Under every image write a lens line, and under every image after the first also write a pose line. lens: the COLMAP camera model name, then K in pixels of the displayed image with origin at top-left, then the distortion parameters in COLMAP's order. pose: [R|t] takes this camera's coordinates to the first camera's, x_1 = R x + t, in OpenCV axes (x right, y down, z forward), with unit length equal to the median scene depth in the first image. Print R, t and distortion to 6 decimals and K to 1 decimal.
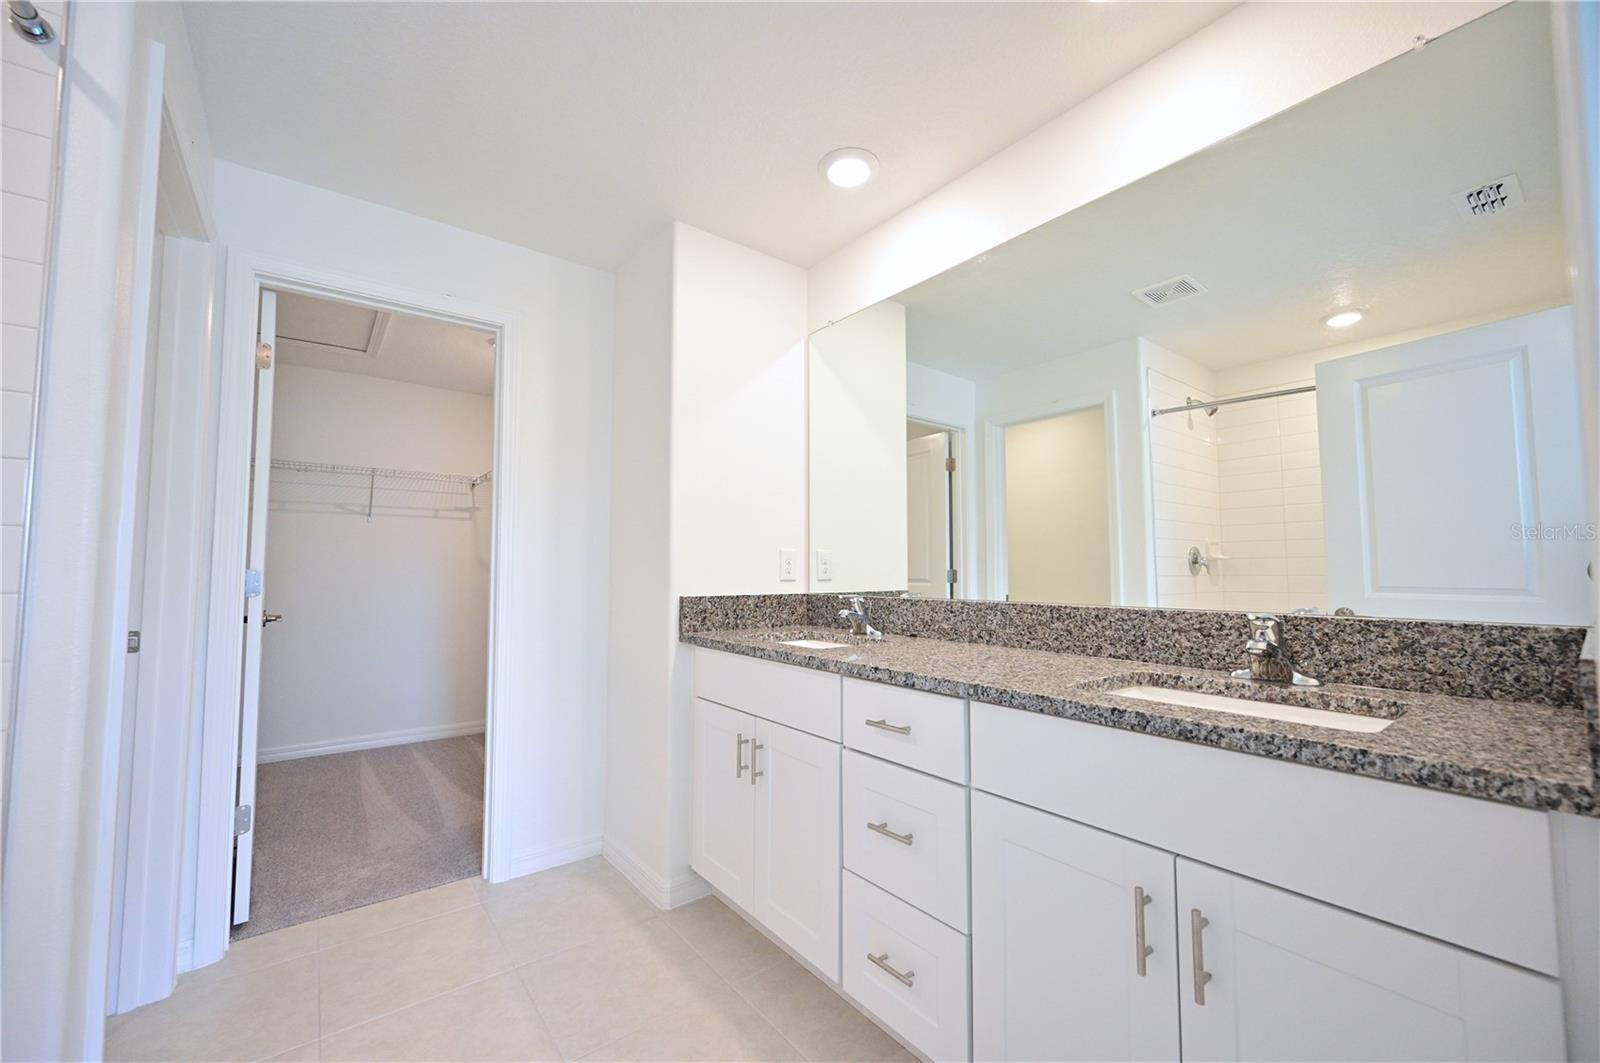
lens RADIAL K [[630.2, 0, 801.7], [0, 630.2, 533.6], [0, 0, 1]] dist [-0.001089, 0.000816]
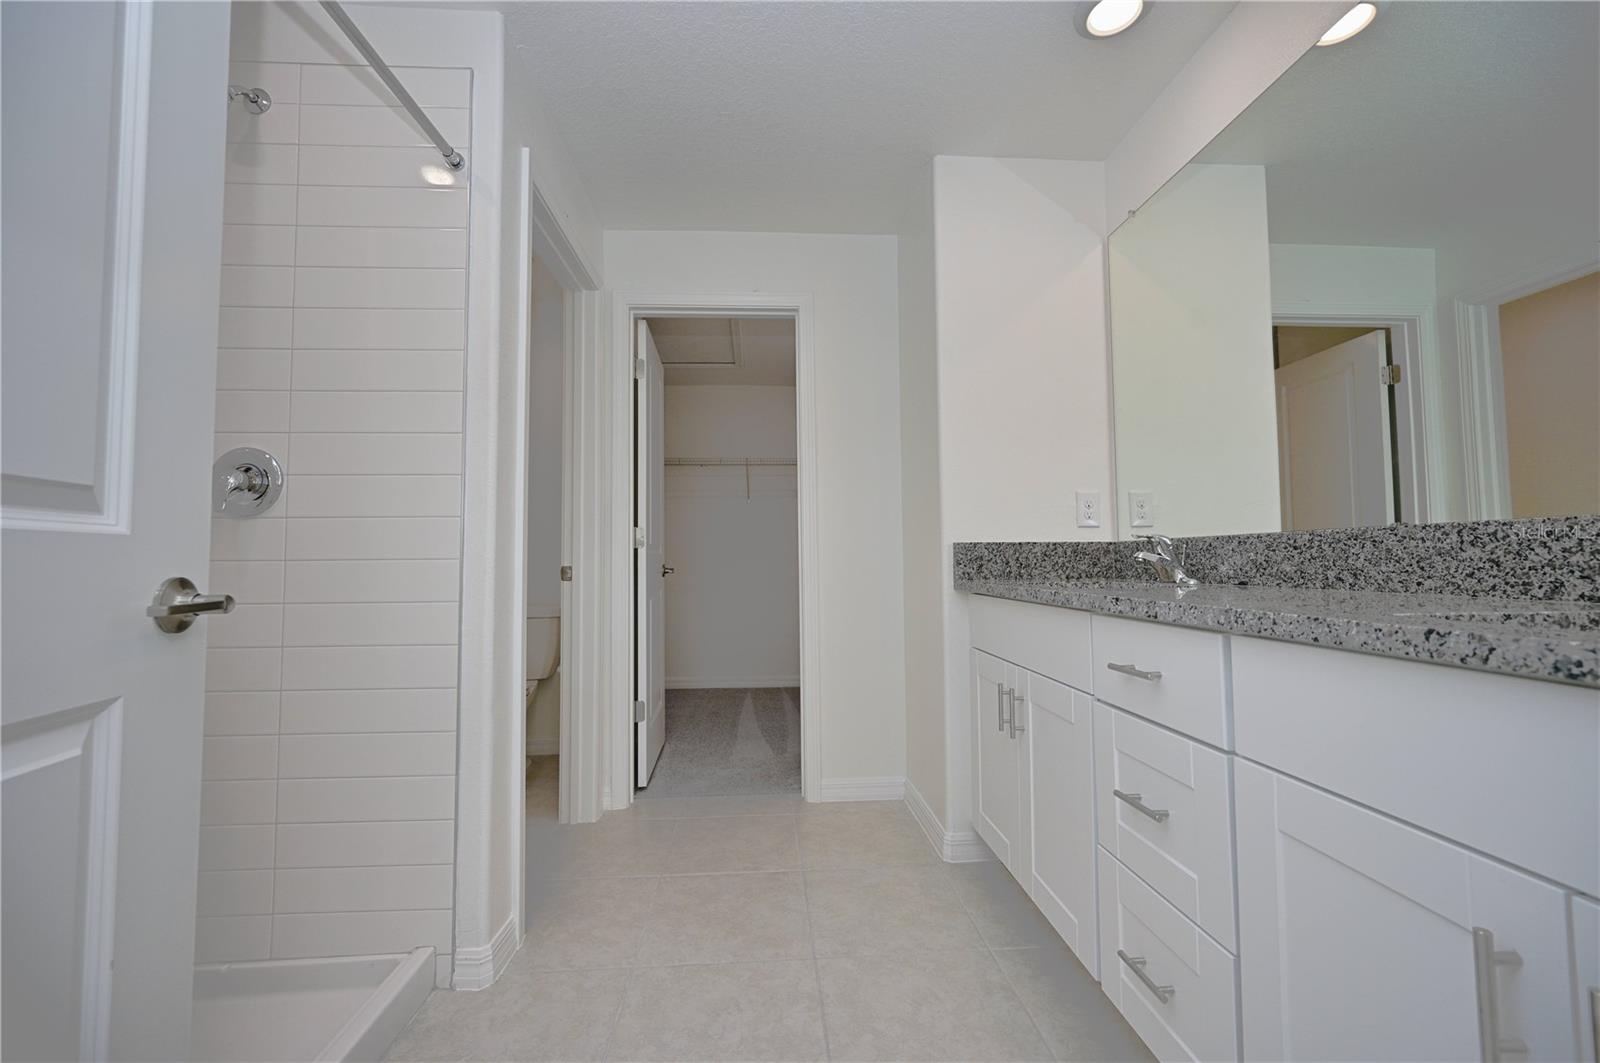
lens RADIAL K [[630.2, 0, 800.5], [0, 630.2, 530.6], [0, 0, 1]] dist [-0.001089, 0.000816]
pose [[0.825455, -0.035716, -0.563337, 0.178842], [0.042720, 0.999087, -0.000745, 0.081747], [0.562849, -0.023451, 0.826227, 0.083079]]
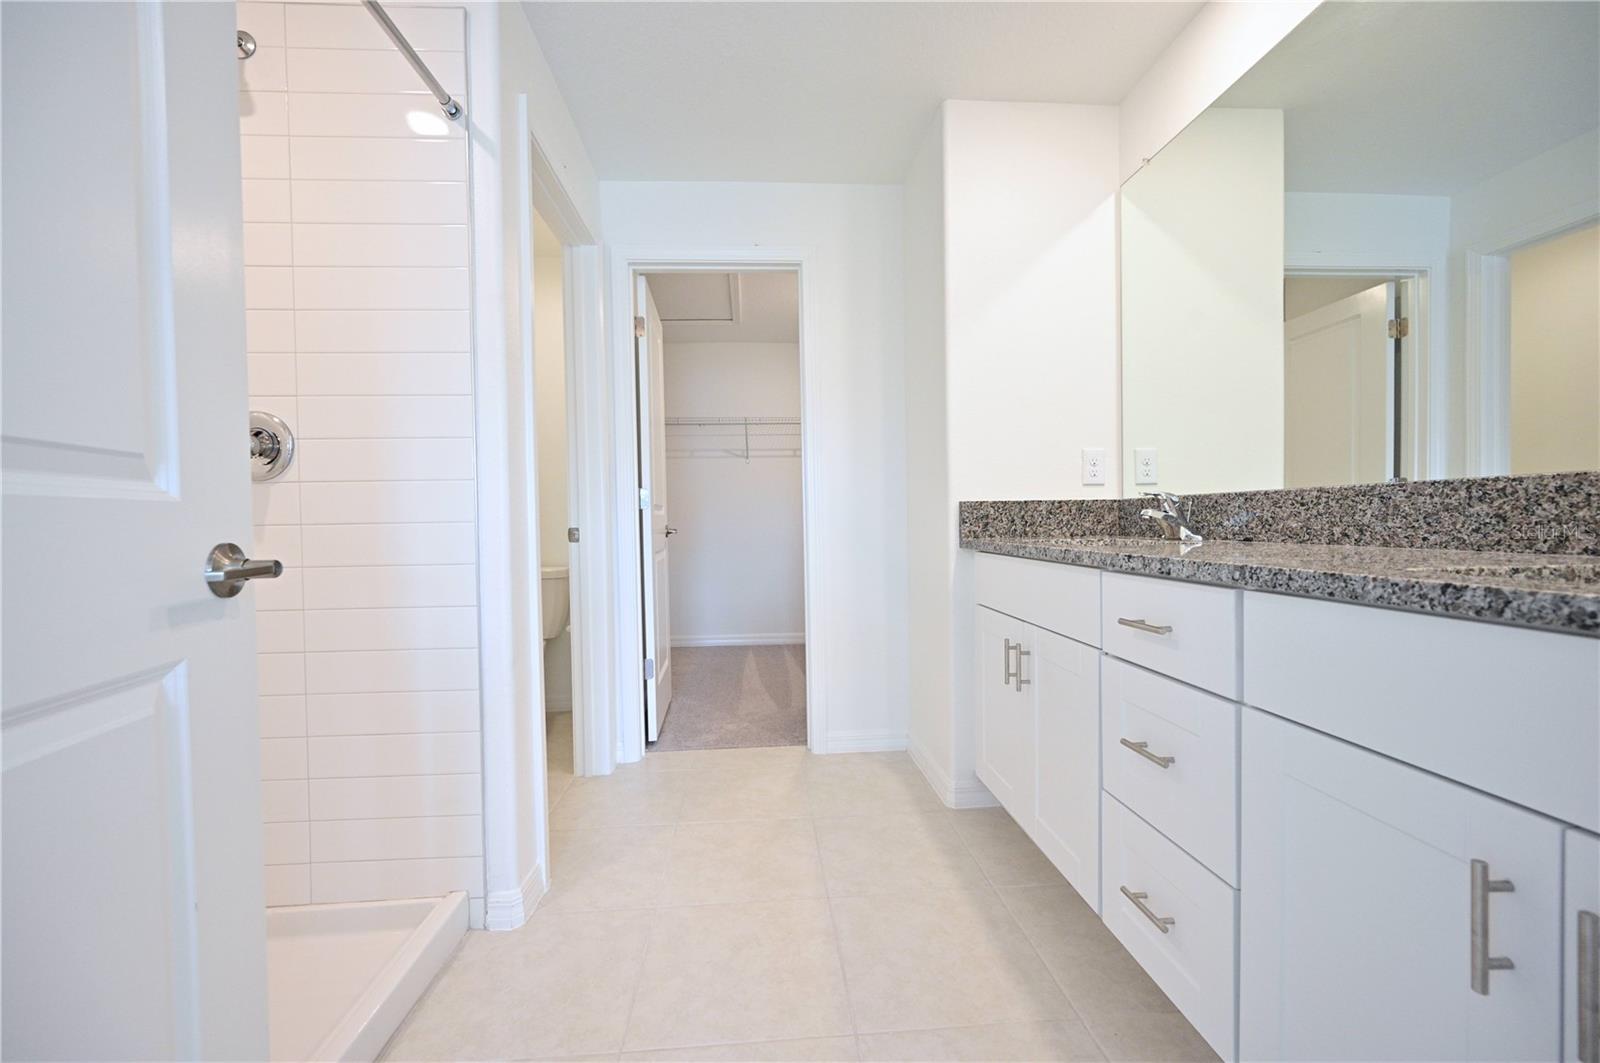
lens RADIAL K [[630.2, 0, 797.7], [0, 630.2, 533.2], [0, 0, 1]] dist [-0.001089, 0.000816]
pose [[0.828602, -0.003317, -0.559828, 0.163228], [0.050367, 0.996369, 0.068645, 0.078813], [0.557568, -0.085076, 0.825760, 0.063623]]
